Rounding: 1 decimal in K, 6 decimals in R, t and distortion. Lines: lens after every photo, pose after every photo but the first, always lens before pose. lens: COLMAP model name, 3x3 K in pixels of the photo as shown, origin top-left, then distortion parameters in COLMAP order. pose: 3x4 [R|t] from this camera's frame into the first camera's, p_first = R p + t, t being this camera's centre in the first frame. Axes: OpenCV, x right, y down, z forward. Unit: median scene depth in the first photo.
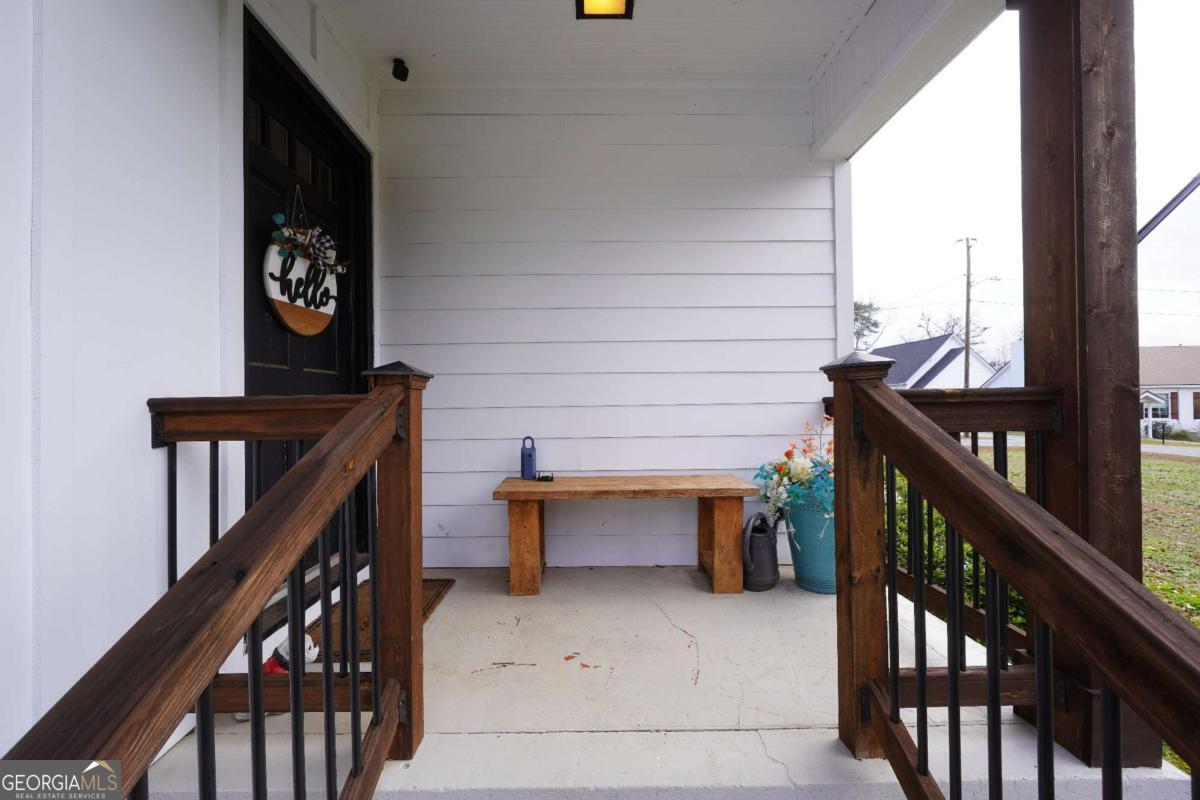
lens RADIAL K [[500.1, 0, 595.0], [0, 500.1, 400.4], [0, 0, 1]] dist [-0.019799, 0.006559]
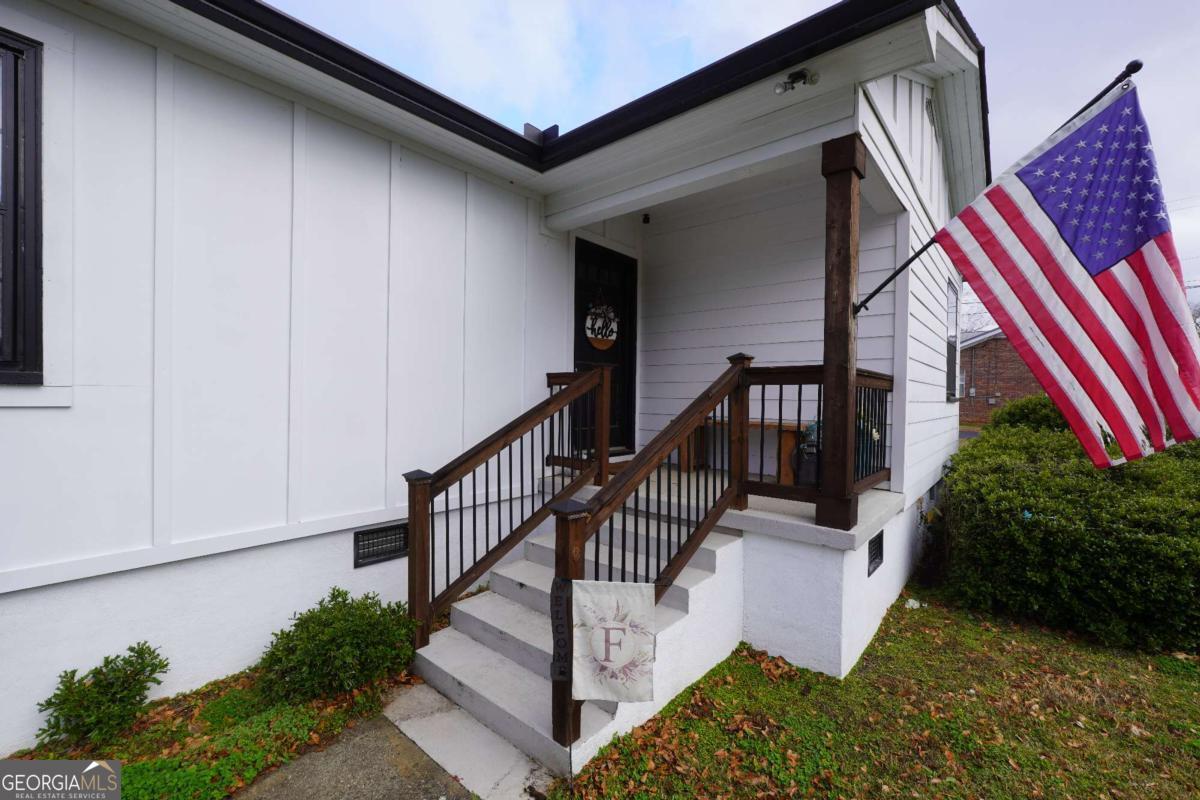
lens RADIAL K [[500.1, 0, 595.0], [0, 500.1, 400.4], [0, 0, 1]] dist [-0.019799, 0.006559]
pose [[0.751558, 0.024421, -0.659215, 1.037240], [-0.019730, 0.999700, 0.014541, 0.082403], [0.659372, 0.002078, 0.751814, -0.877306]]
